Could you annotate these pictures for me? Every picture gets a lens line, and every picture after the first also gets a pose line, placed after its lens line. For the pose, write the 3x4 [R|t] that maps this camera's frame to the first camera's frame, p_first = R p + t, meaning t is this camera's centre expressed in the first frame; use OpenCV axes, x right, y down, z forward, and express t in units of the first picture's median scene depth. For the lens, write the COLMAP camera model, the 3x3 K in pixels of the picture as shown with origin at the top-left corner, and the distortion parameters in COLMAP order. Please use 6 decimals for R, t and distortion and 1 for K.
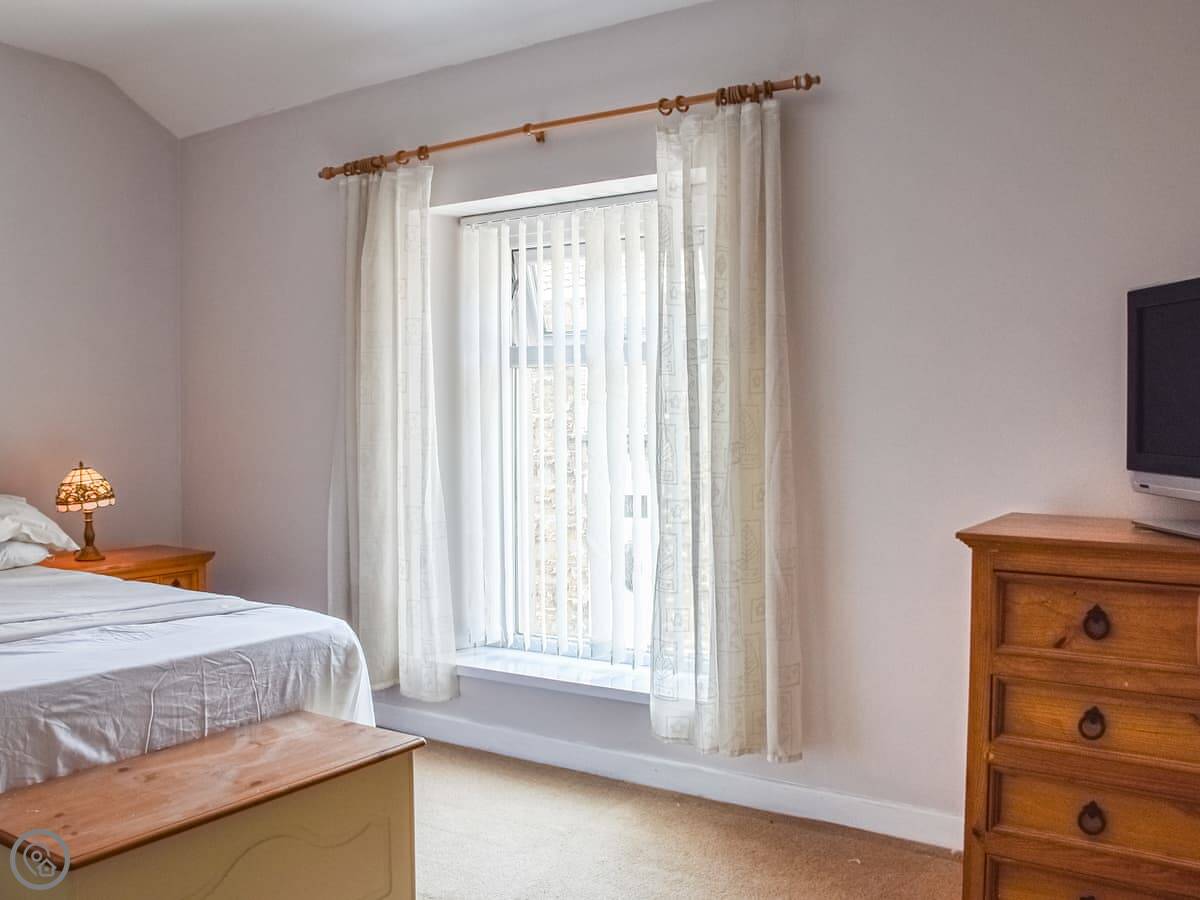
lens RADIAL K [[1092.3, 0, 560.4], [0, 1092.3, 412.8], [0, 0, 1]] dist [-0.138523, 0.082347]
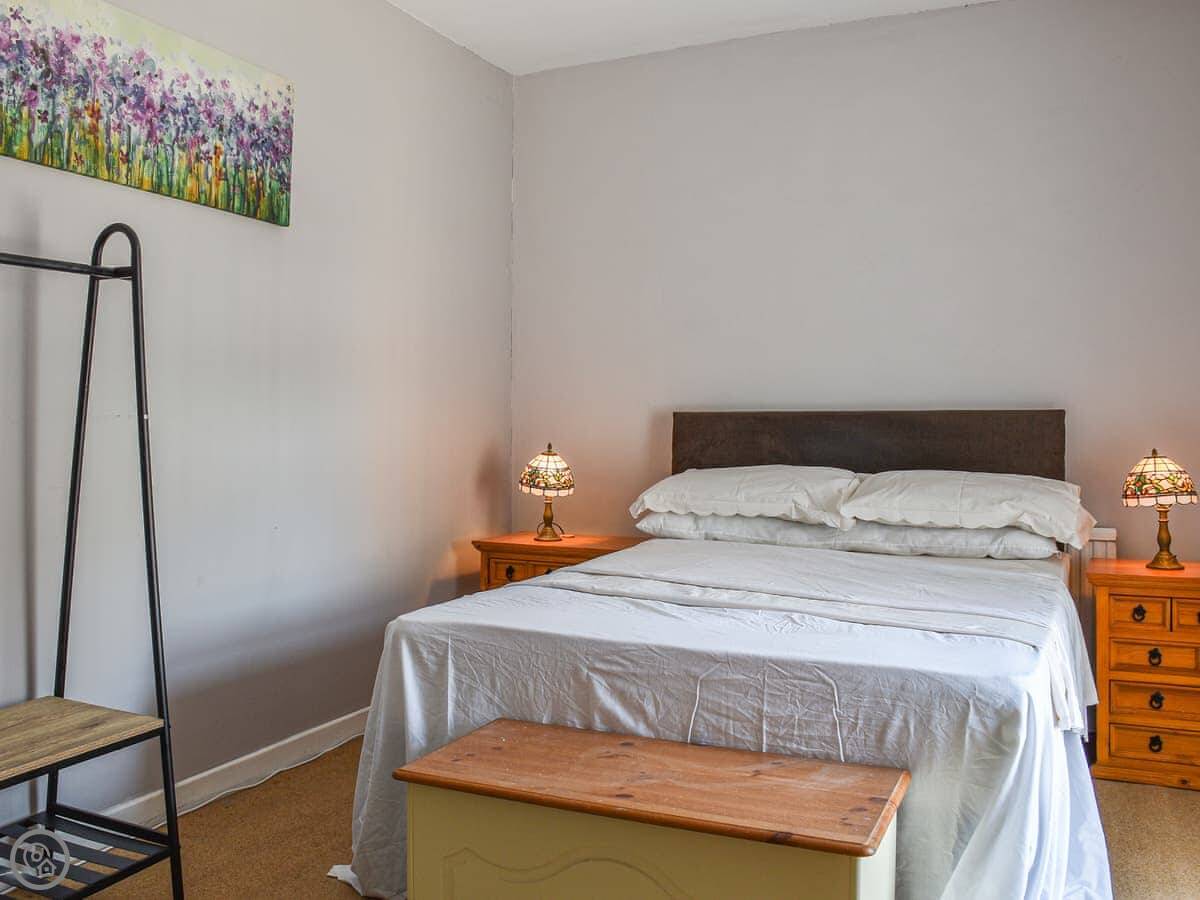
lens RADIAL K [[1092.3, 0, 560.4], [0, 1092.3, 412.8], [0, 0, 1]] dist [-0.138523, 0.082347]
pose [[0.163235, 0.005469, -0.986572, 0.505766], [-0.002366, 0.999984, 0.005152, 0.025220], [0.986584, 0.001493, 0.163245, 0.707653]]
